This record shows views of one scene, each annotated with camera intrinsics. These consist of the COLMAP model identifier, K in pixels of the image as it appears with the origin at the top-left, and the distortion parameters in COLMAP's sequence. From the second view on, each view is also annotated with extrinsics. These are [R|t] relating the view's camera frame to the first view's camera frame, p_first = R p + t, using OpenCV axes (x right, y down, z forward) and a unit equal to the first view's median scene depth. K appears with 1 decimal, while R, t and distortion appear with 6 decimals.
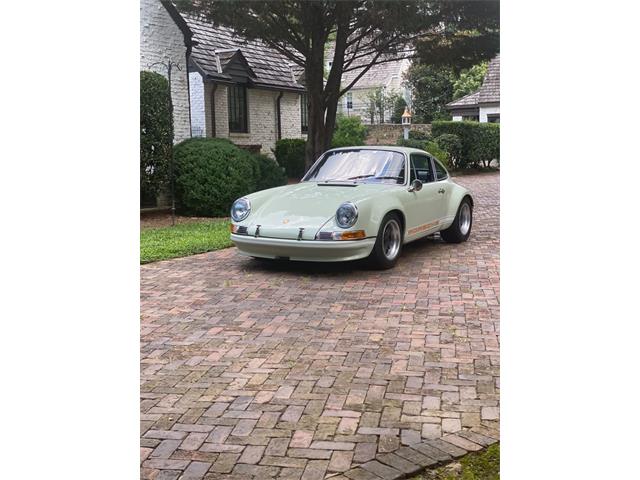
lens RADIAL K [[733.2, 0, 332.3], [0, 733.2, 240.6], [0, 0, 1]] dist [0.095608, -0.015846]
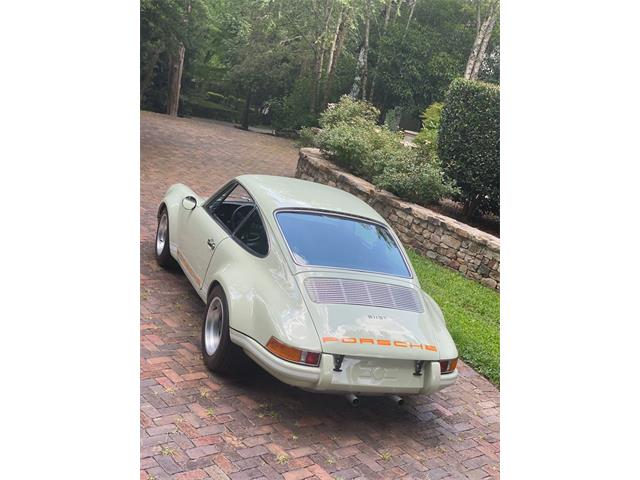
lens RADIAL K [[733.2, 0, 332.3], [0, 733.2, 240.6], [0, 0, 1]] dist [0.095608, -0.015846]
pose [[-0.614742, 0.038463, -0.787790, 0.661174], [-0.324689, 0.897912, 0.297206, -0.330877], [0.718797, 0.438492, -0.539495, 1.584963]]
